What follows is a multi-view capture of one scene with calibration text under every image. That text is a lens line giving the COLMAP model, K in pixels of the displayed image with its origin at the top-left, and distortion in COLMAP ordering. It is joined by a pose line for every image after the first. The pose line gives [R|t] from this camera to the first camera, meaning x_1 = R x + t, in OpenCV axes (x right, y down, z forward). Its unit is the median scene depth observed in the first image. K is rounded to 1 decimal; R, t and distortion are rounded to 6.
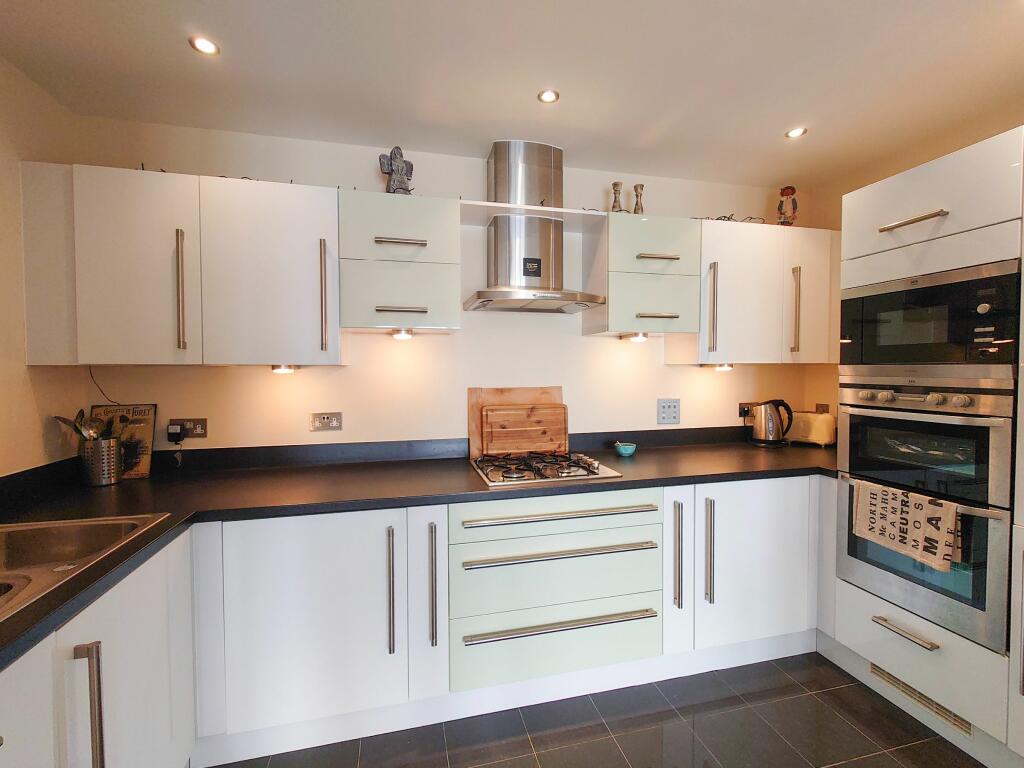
lens RADIAL K [[457.0, 0, 515.6], [0, 457.0, 380.9], [0, 0, 1]] dist [-0.002131, -0.000407]
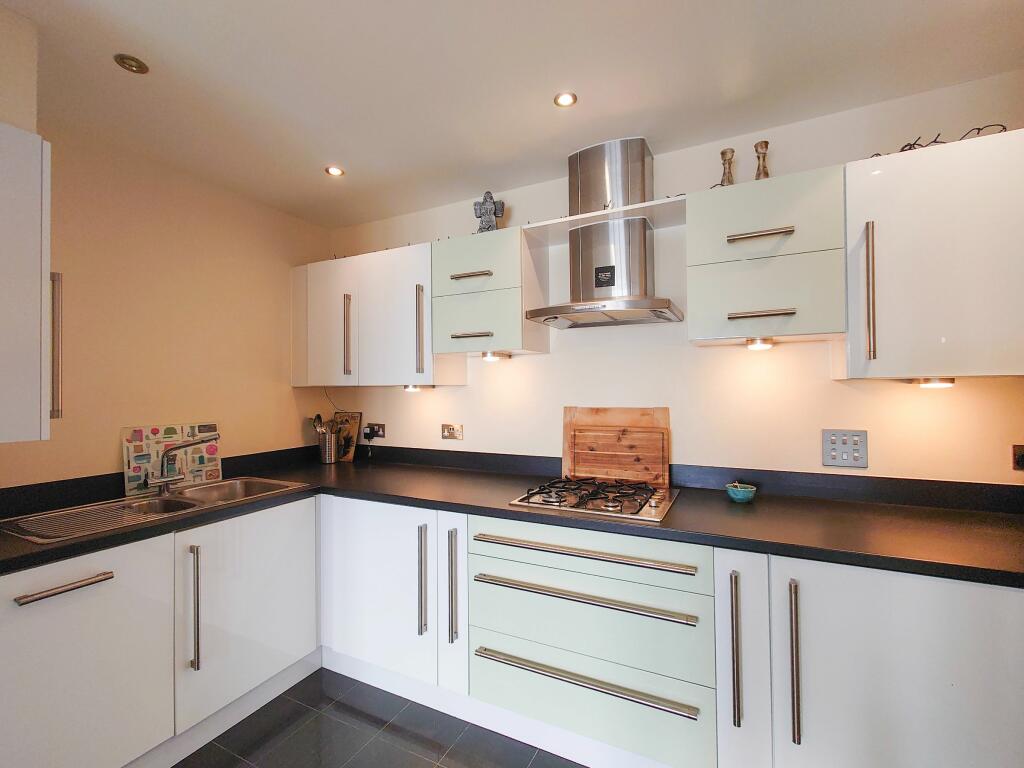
lens RADIAL K [[457.0, 0, 515.6], [0, 457.0, 380.9], [0, 0, 1]] dist [-0.002131, -0.000407]
pose [[0.754079, -0.012987, -0.656655, 0.536535], [-0.010849, 0.999422, -0.032225, -0.008463], [0.656694, 0.031424, 0.753502, 0.211418]]
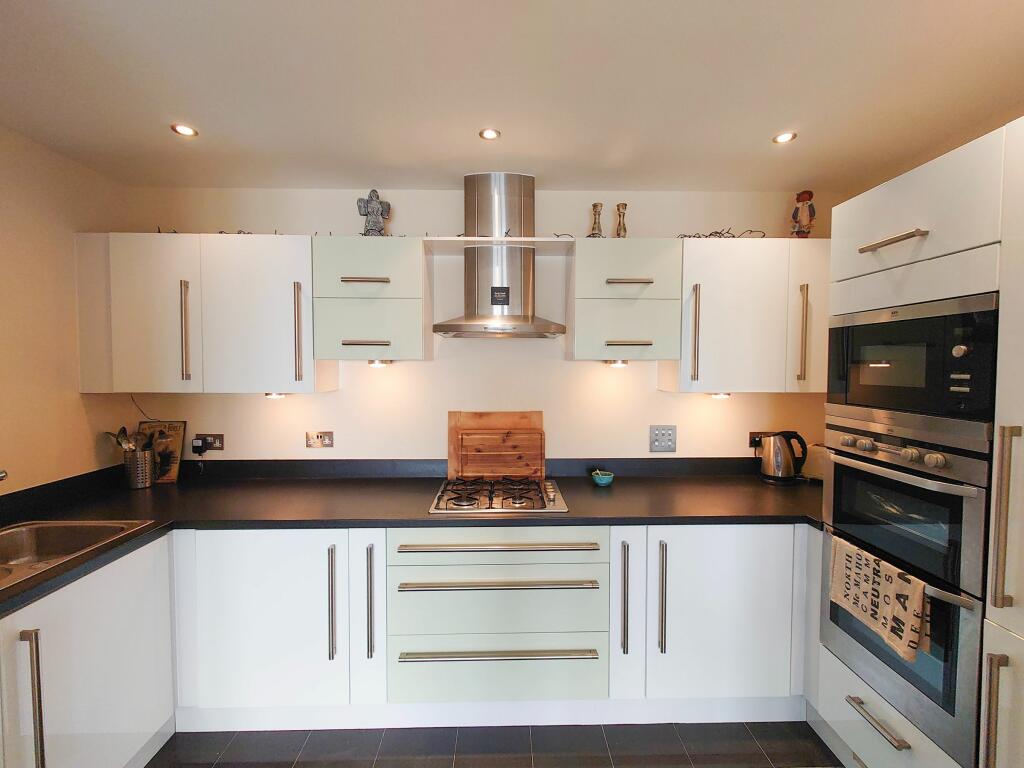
lens RADIAL K [[457.0, 0, 515.6], [0, 457.0, 380.9], [0, 0, 1]] dist [-0.002131, -0.000407]
pose [[0.975519, 0.013958, -0.219472, 0.316361], [-0.012159, 0.999881, 0.009545, -0.076053], [0.219579, -0.006643, 0.975572, 0.016505]]
